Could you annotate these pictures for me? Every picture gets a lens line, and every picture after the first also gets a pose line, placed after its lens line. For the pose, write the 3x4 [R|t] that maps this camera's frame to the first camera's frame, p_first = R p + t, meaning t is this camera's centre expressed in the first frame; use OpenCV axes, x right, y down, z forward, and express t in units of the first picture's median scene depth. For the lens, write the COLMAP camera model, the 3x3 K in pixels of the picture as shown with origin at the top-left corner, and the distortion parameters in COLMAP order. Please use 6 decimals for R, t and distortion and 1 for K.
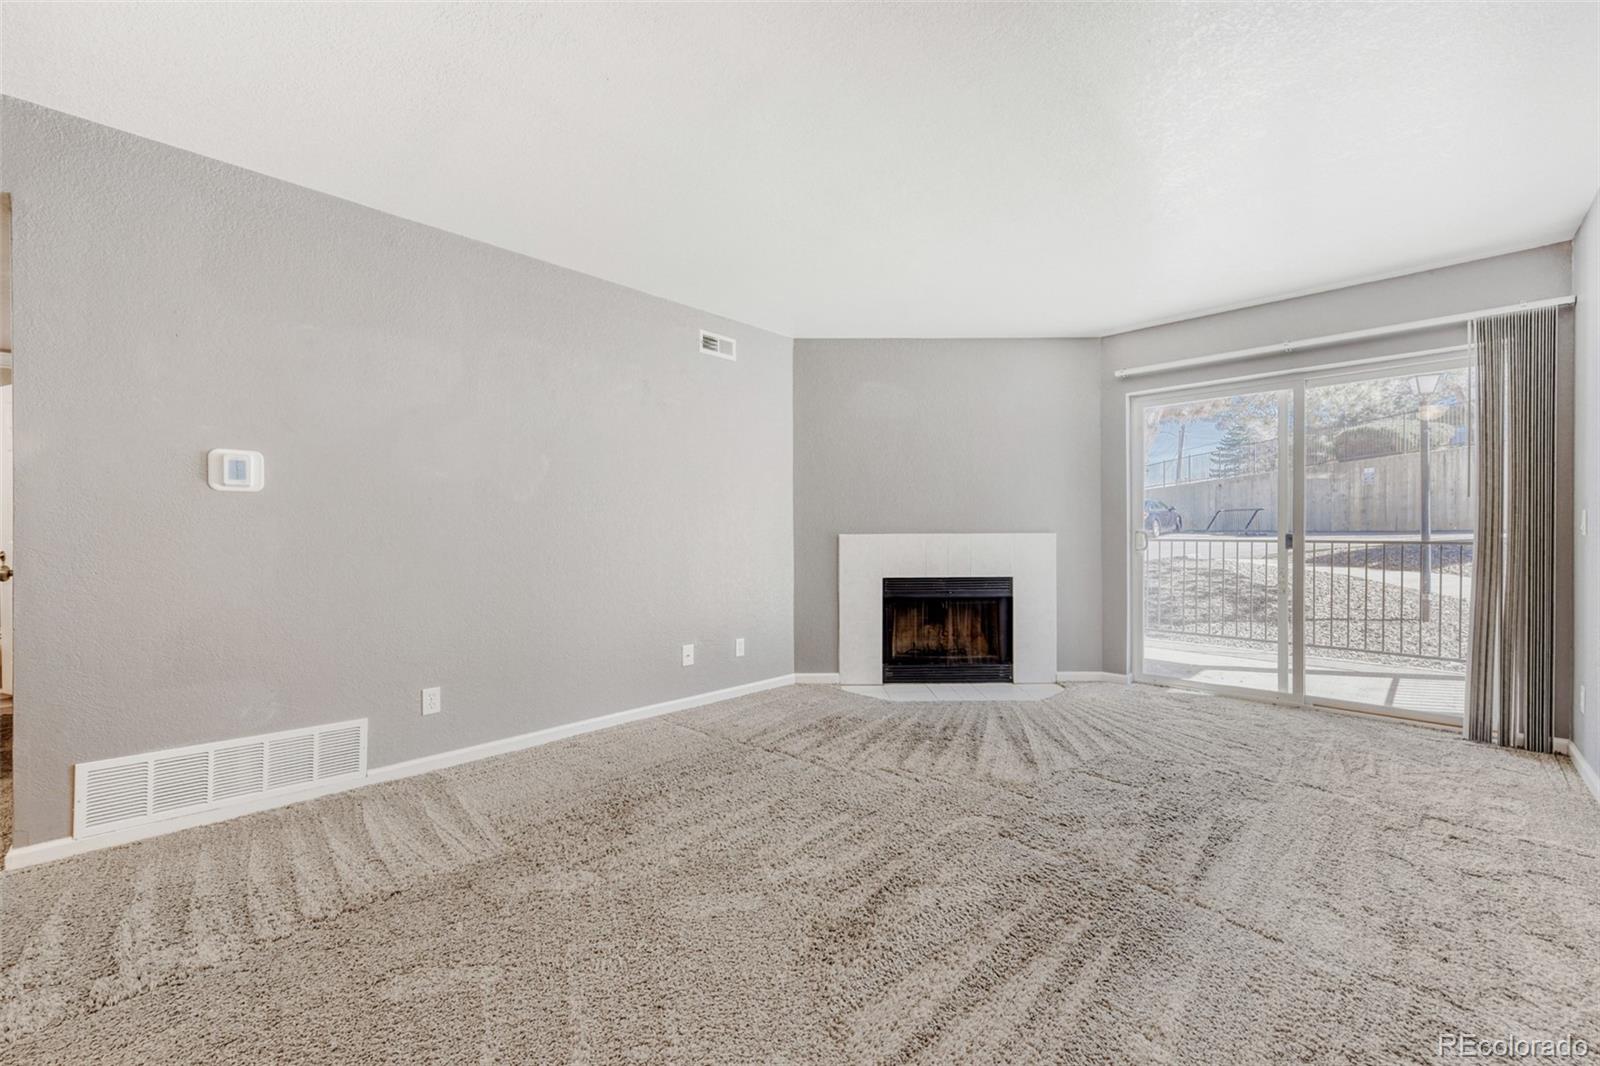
lens RADIAL K [[634.5, 0, 800.9], [0, 634.5, 533.0], [0, 0, 1]] dist [0.011494, -0.006394]
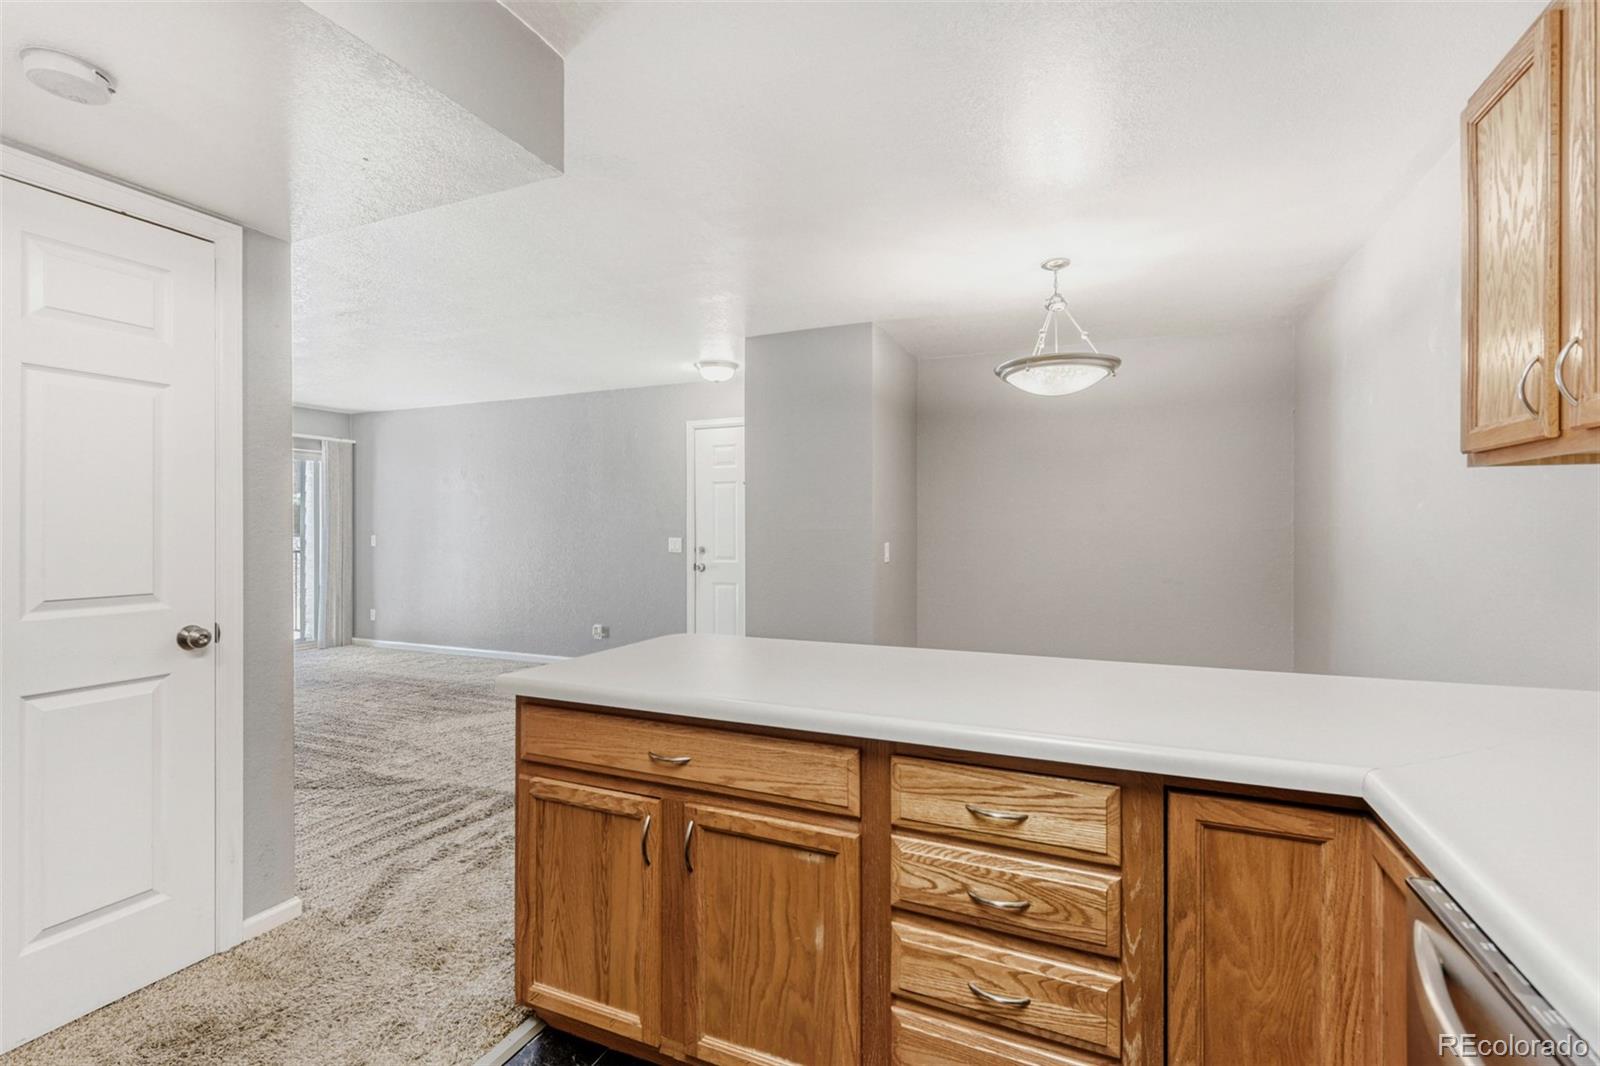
lens RADIAL K [[709.1, 0, 796.9], [0, 709.1, 525.8], [0, 0, 1]] dist [0.002006, -0.000761]
pose [[-0.357425, 0.004024, 0.933933, -1.145241], [0.004311, 0.999987, -0.002659, -0.036554], [-0.933932, 0.003076, -0.357438, 0.293323]]
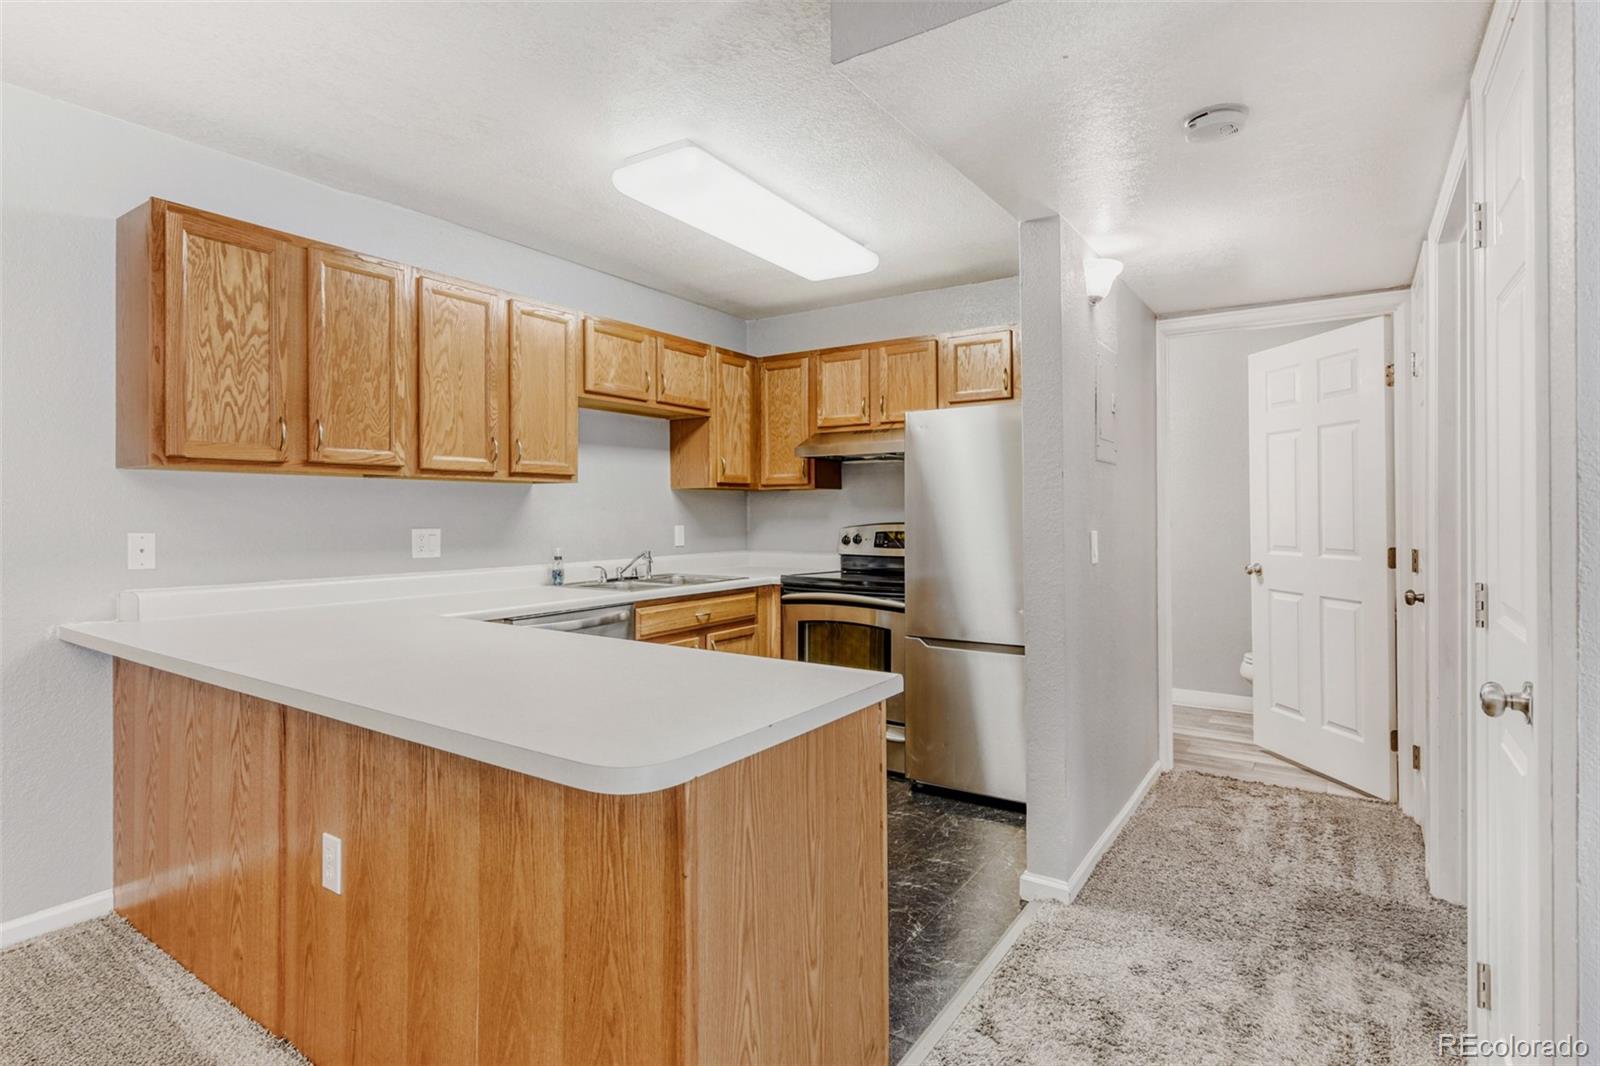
lens RADIAL K [[807.9, 0, 793.4], [0, 807.9, 500.9], [0, 0, 1]] dist [0.003873, 0.000832]
pose [[0.177064, -0.010220, -0.984146, -0.367897], [0.000130, 0.999946, -0.010361, -0.035331], [0.984199, 0.001706, 0.177056, 0.188476]]
